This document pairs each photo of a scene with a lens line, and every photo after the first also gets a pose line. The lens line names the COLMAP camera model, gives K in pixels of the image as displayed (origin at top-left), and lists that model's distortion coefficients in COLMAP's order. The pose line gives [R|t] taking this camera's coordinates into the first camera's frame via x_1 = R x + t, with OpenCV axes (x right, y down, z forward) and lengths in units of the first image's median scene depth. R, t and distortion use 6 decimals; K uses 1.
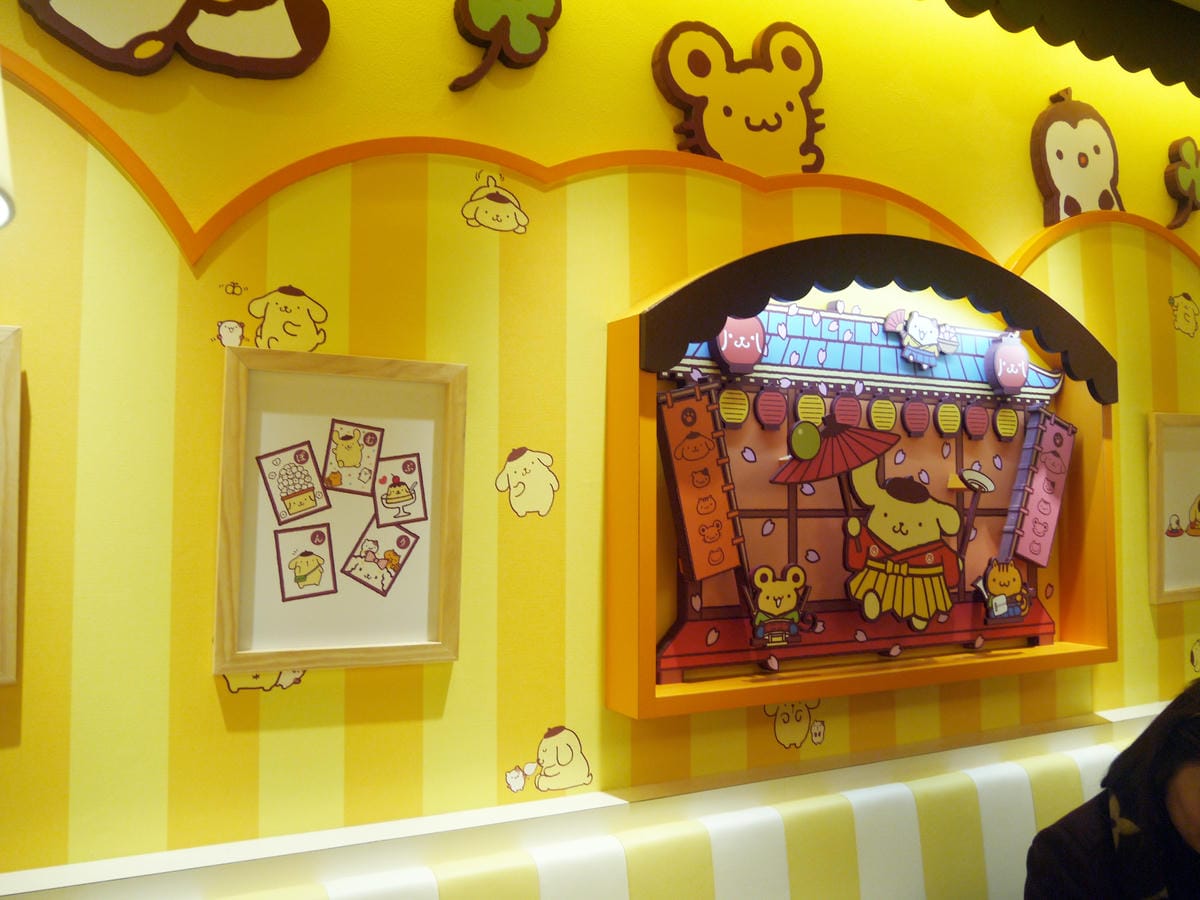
lens RADIAL K [[966.4, 0, 605.1], [0, 966.4, 446.0], [0, 0, 1]] dist [-0.057108, 0.035161]
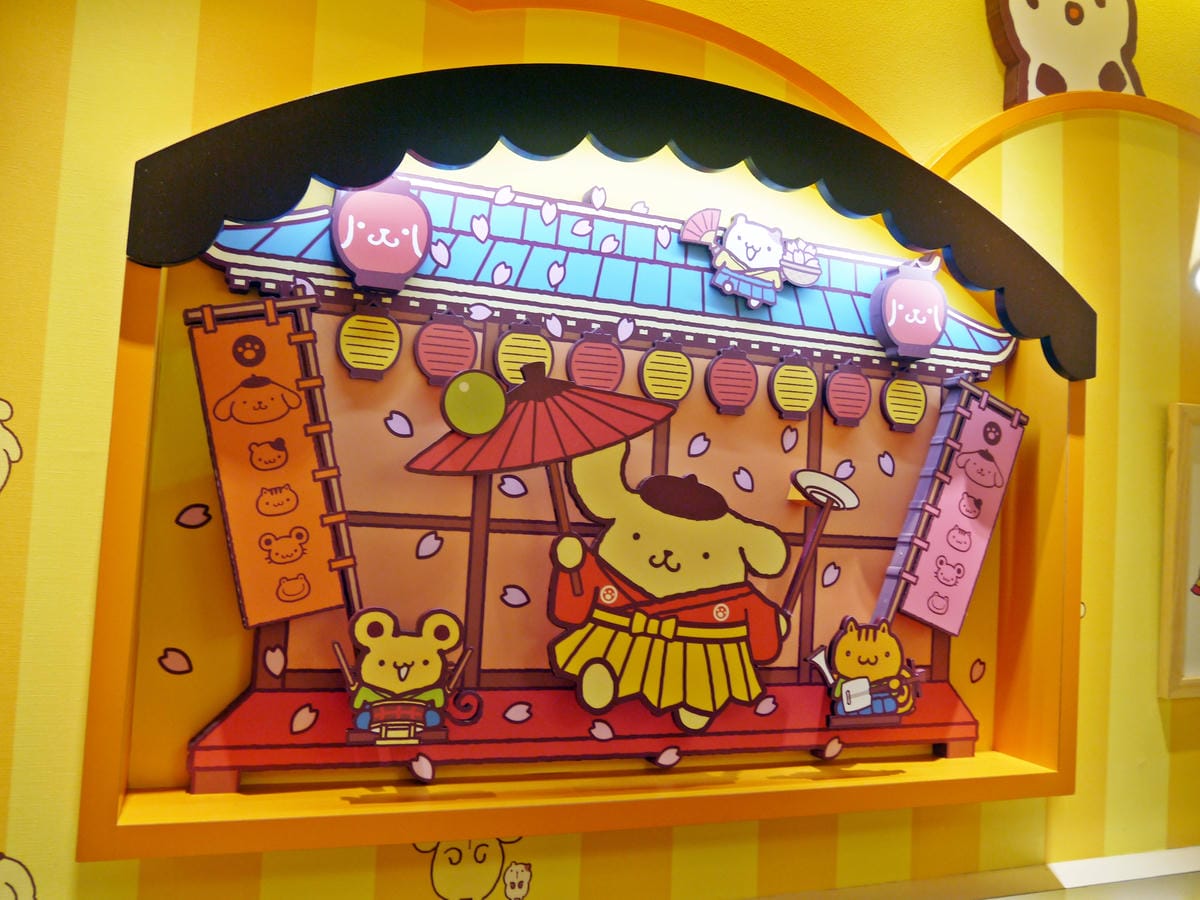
lens RADIAL K [[966.4, 0, 594.5], [0, 966.4, 447.3], [0, 0, 1]] dist [-0.057108, 0.035161]
pose [[0.991595, 0.044796, -0.121378, 0.318575], [-0.045705, 0.998944, -0.004716, 0.019325], [0.121039, 0.010224, 0.992595, 0.375718]]
